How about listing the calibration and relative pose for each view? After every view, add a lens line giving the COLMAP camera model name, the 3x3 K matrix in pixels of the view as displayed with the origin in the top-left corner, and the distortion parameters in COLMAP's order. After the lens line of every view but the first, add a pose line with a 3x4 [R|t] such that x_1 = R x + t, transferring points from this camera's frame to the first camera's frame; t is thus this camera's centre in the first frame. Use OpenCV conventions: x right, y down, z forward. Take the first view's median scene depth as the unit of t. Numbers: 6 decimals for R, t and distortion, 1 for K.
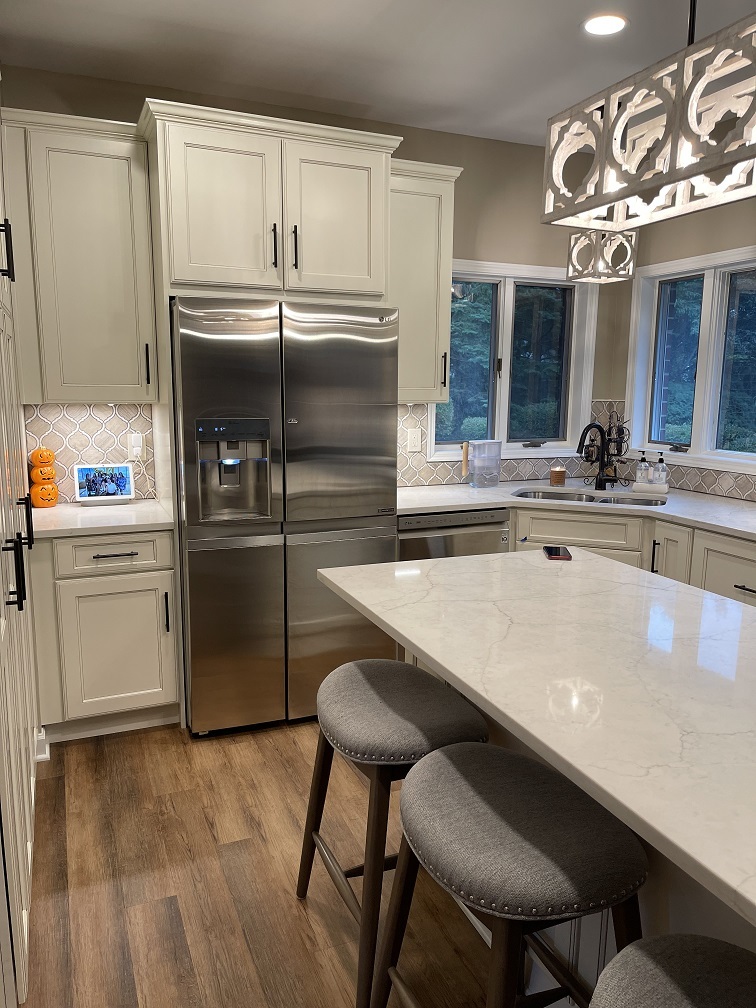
lens RADIAL K [[750.7, 0, 371.6], [0, 750.7, 512.6], [0, 0, 1]] dist [0.021361, 0.001086]
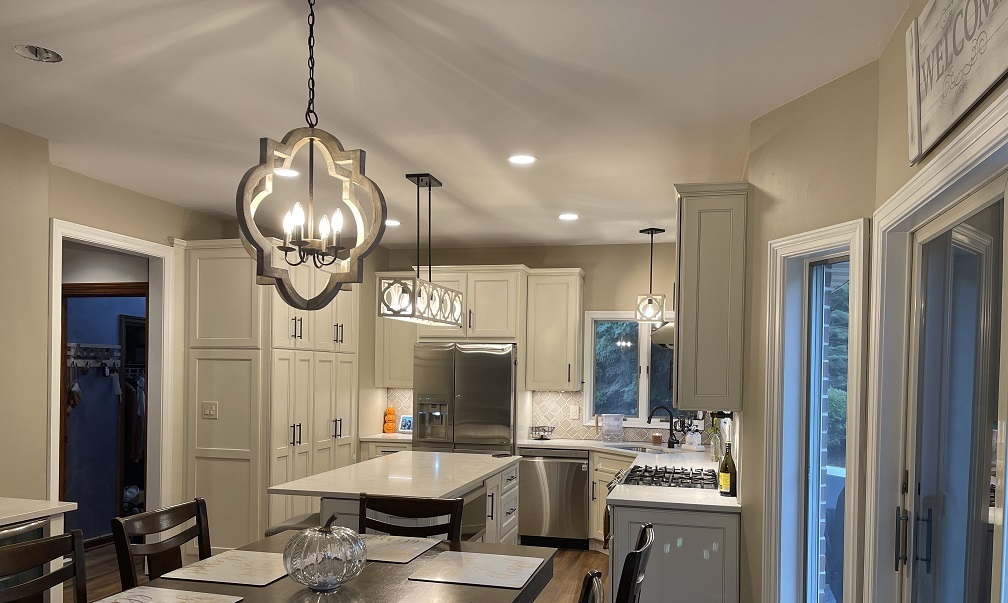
lens RADIAL K [[764.9, 0, 487.9], [0, 764.9, 383.7], [0, 0, 1]] dist [0.002239, -0.000011]
pose [[0.787834, 0.013845, -0.615732, 1.015787], [-0.113158, 0.985982, -0.122615, 0.079119], [0.605404, 0.166275, 0.778357, -0.522615]]
